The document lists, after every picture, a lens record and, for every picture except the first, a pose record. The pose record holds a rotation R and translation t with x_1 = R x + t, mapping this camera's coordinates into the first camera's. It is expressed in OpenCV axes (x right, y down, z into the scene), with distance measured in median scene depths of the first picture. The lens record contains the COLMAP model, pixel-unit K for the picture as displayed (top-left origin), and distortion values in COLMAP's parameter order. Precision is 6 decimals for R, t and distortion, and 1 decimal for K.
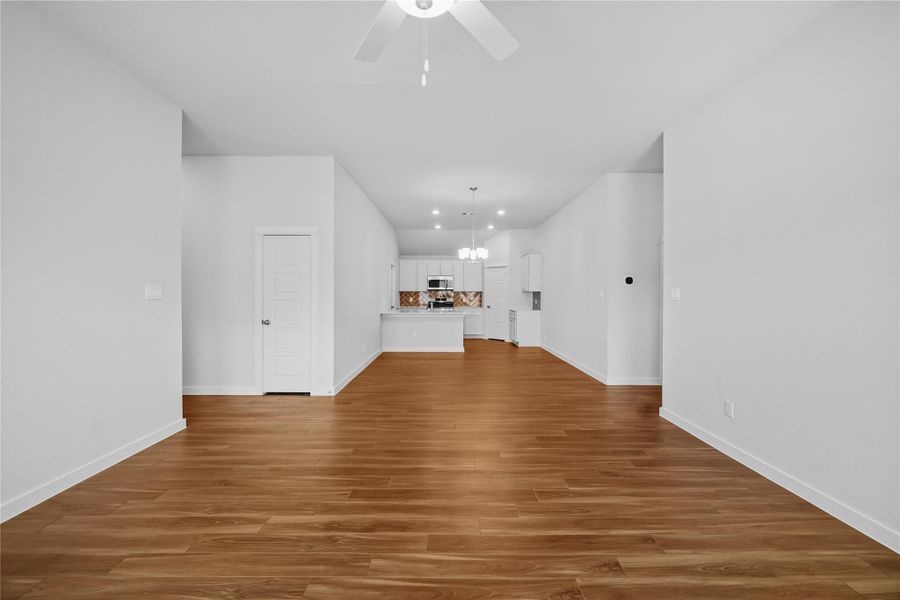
lens RADIAL K [[361.6, 0, 450.0], [0, 361.6, 300.0], [0, 0, 1]] dist [-0.000563, 0.000080]
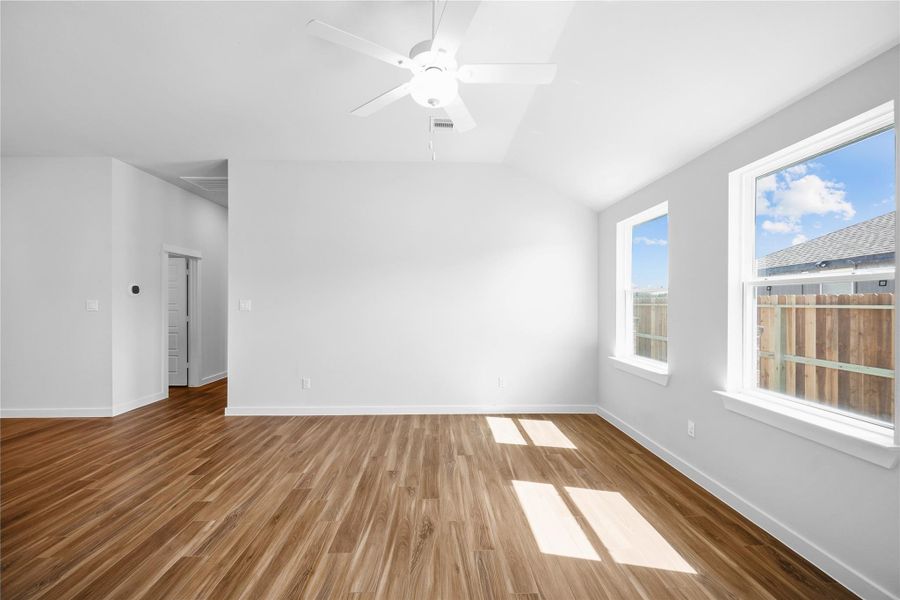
lens RADIAL K [[360.6, 0, 448.4], [0, 360.6, 303.7], [0, 0, 1]] dist [-0.001241, 0.000065]
pose [[-0.027104, -0.002457, 0.999630, -0.398467], [0.018373, 0.999827, 0.002955, -0.008510], [-0.999464, 0.018446, -0.027054, 0.263297]]
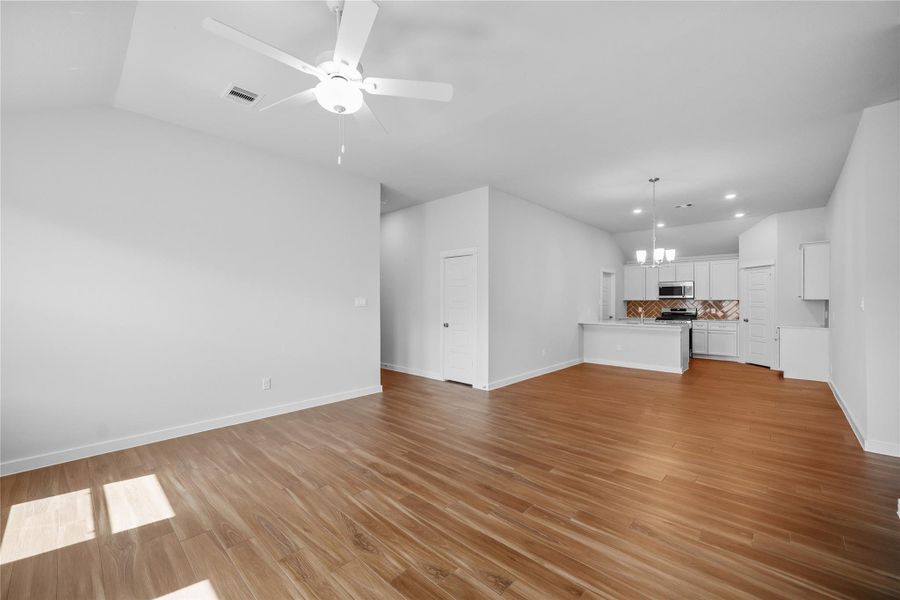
lens RADIAL K [[360.6, 0, 448.4], [0, 360.6, 303.7], [0, 0, 1]] dist [-0.001241, 0.000065]
pose [[0.724746, -0.000013, -0.689016, 0.343707], [-0.011567, 0.999859, -0.012186, 0.000620], [0.688919, 0.016802, 0.724643, 0.063035]]
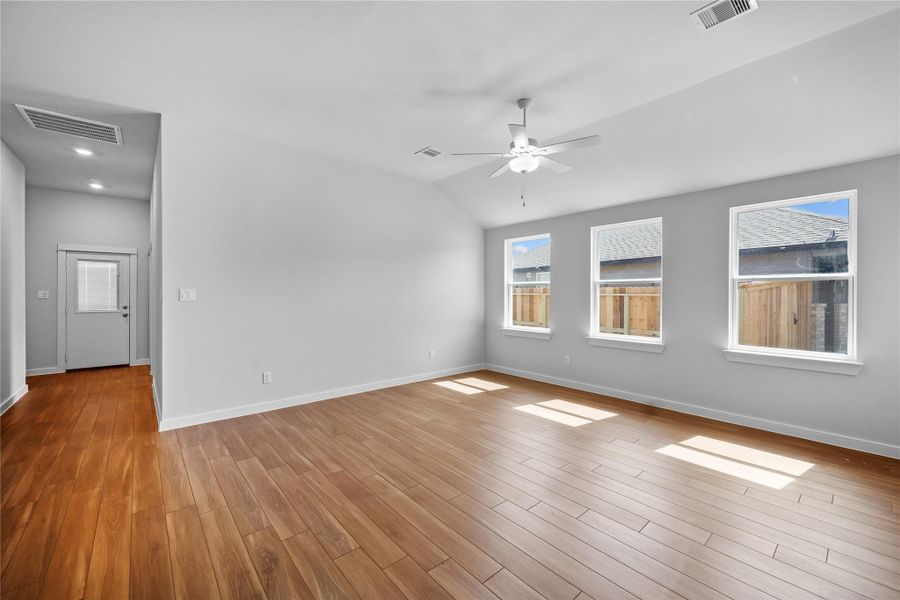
lens RADIAL K [[364.4, 0, 451.9], [0, 364.4, 293.5], [0, 0, 1]] dist [0.000680, 0.000256]
pose [[-0.647451, -0.000696, 0.762107, -0.426298], [0.016675, 0.999747, 0.015078, -0.017113], [-0.761925, 0.022470, -0.647276, 0.778412]]
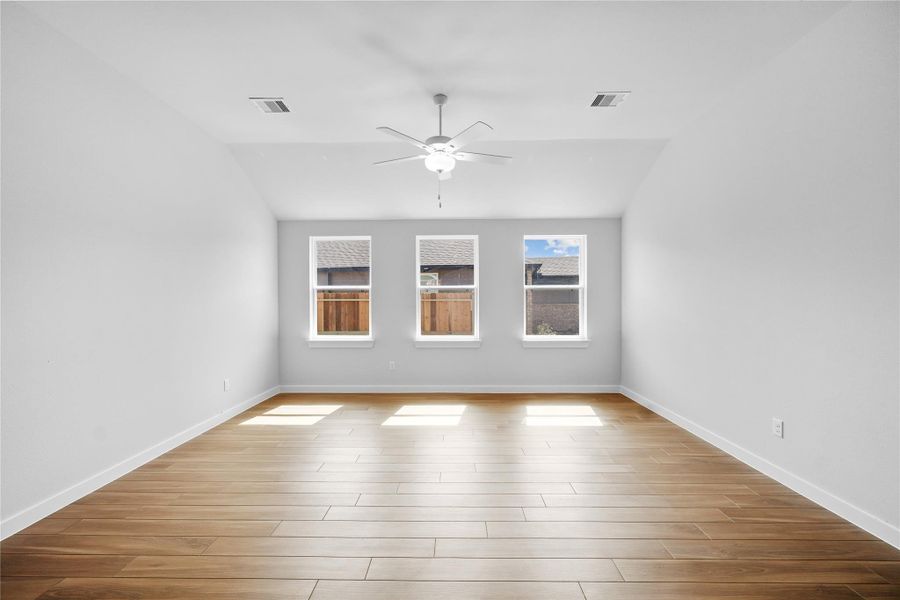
lens RADIAL K [[360.6, 0, 448.4], [0, 360.6, 303.7], [0, 0, 1]] dist [-0.001241, 0.000065]
pose [[-0.999805, 0.003261, 0.019471, -0.047952], [0.003949, 0.999365, 0.035425, -0.019015], [-0.019343, 0.035495, -0.999183, 0.875505]]
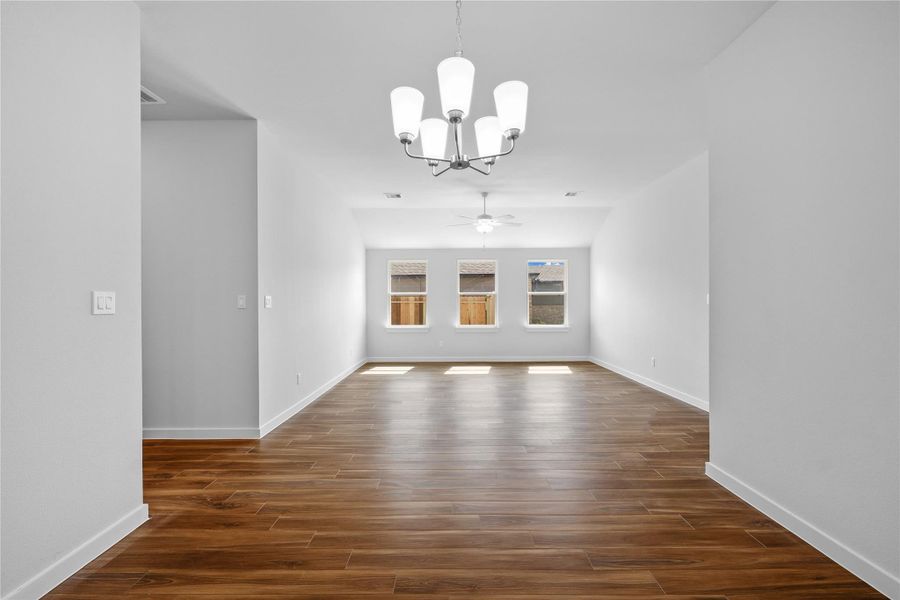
lens RADIAL K [[360.6, 0, 448.4], [0, 360.6, 303.7], [0, 0, 1]] dist [-0.001241, 0.000065]
pose [[-0.999873, 0.005079, 0.015110, 0.074393], [0.005472, 0.999644, 0.026111, -0.024967], [-0.014972, 0.026191, -0.999545, 1.405705]]
